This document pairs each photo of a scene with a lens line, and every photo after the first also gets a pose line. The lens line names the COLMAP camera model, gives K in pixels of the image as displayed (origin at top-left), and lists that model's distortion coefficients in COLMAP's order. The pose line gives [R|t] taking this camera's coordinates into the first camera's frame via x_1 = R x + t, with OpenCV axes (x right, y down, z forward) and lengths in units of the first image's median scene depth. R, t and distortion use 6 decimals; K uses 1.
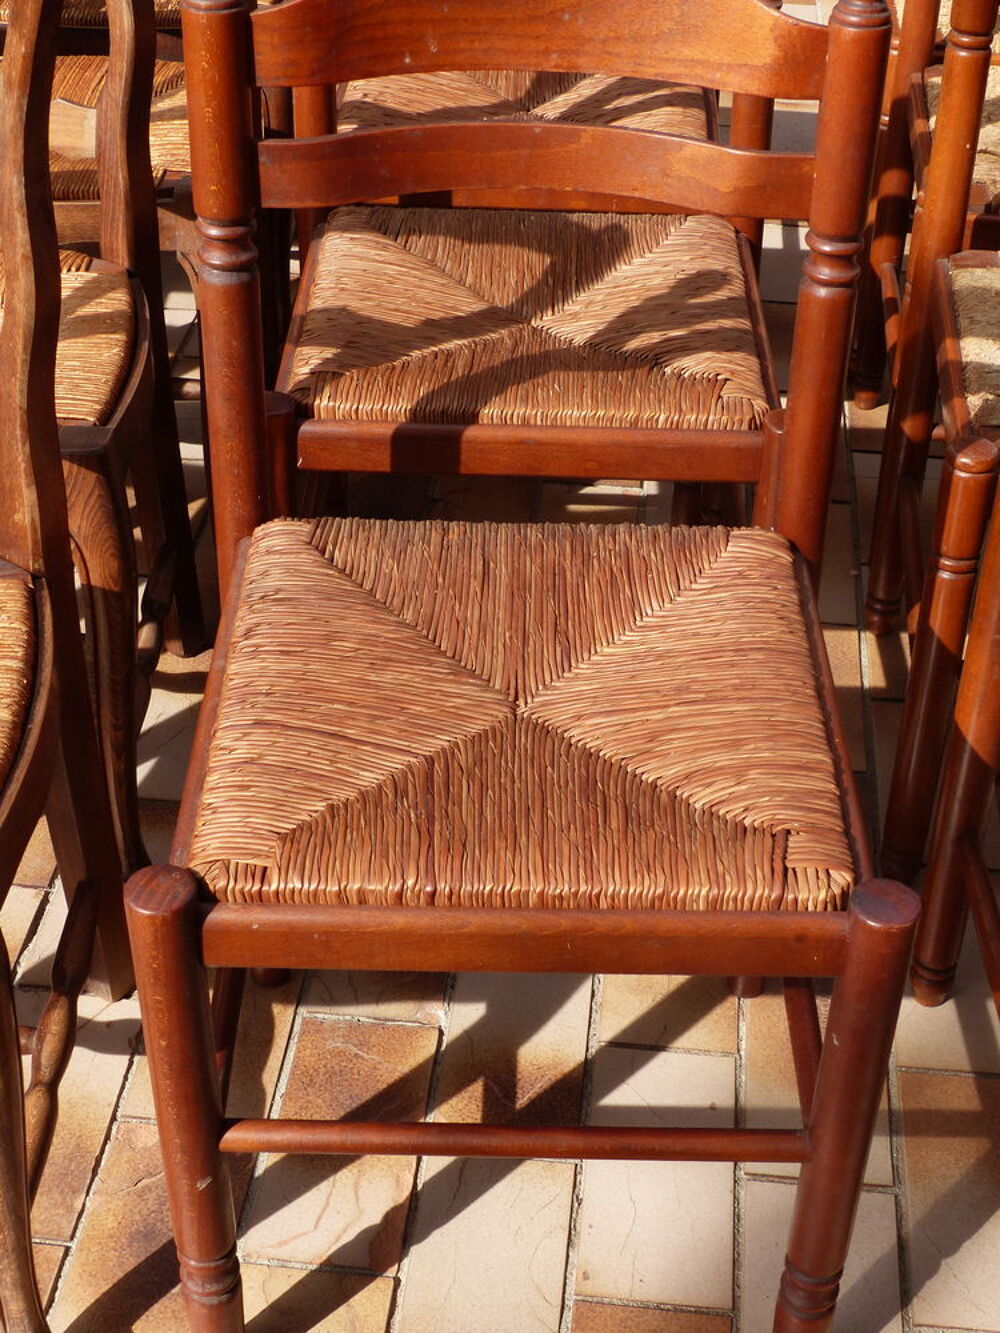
lens RADIAL K [[1988.6, 0, 502.6], [0, 1988.6, 626.8], [0, 0, 1]] dist [-0.063157, 0.000000]
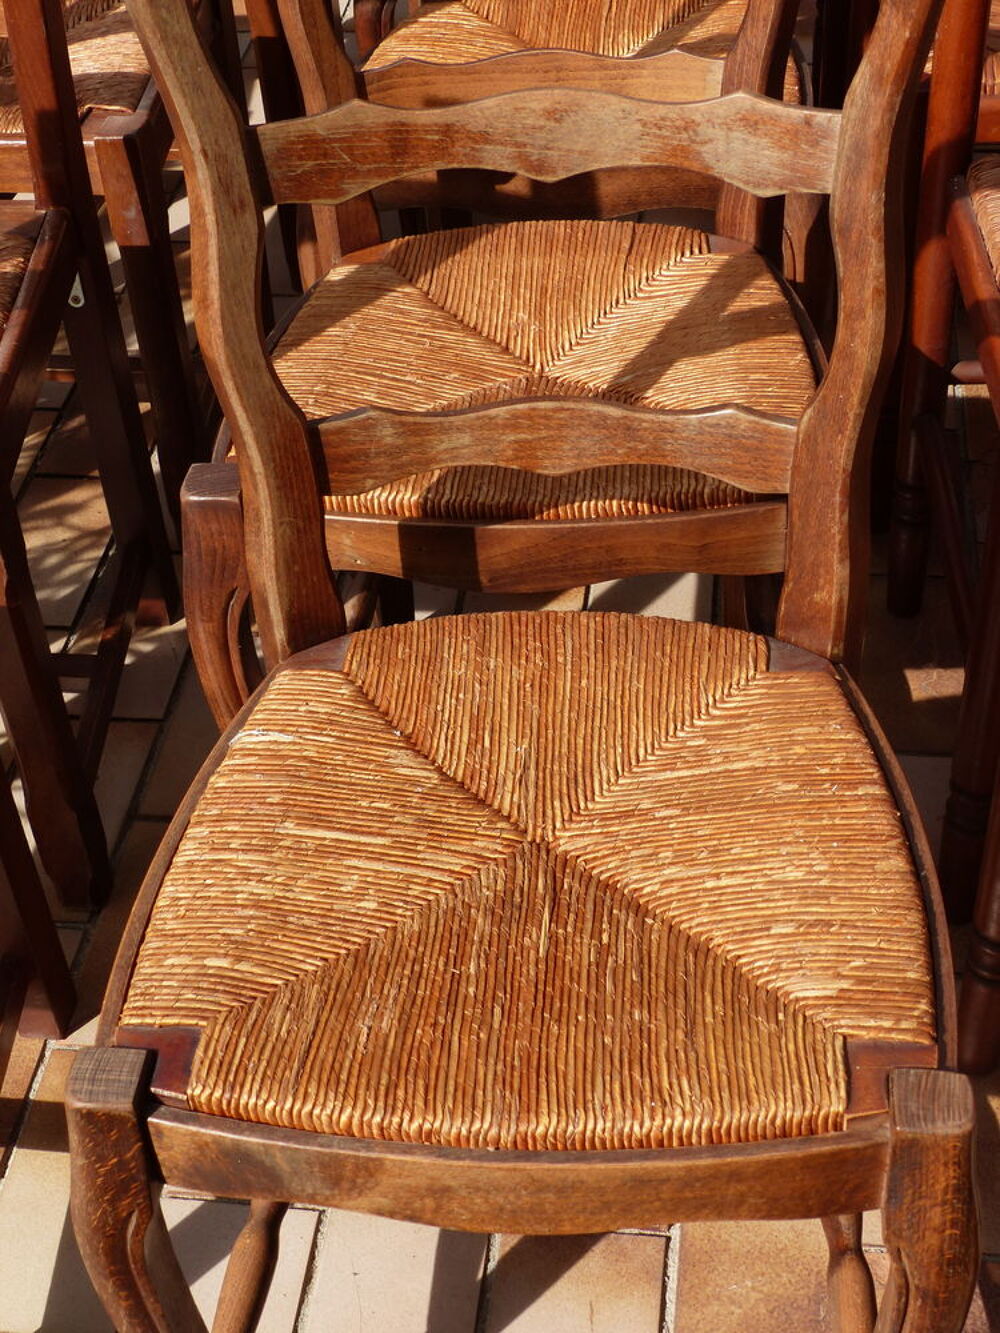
lens RADIAL K [[1988.6, 0, 503.7], [0, 1988.6, 668.8], [0, 0, 1]] dist [-0.063157, 0.000000]
pose [[0.997323, -0.039382, -0.061613, -0.271114], [0.044991, 0.994699, 0.092466, -0.089544], [0.057645, -0.094991, 0.993808, 0.135944]]
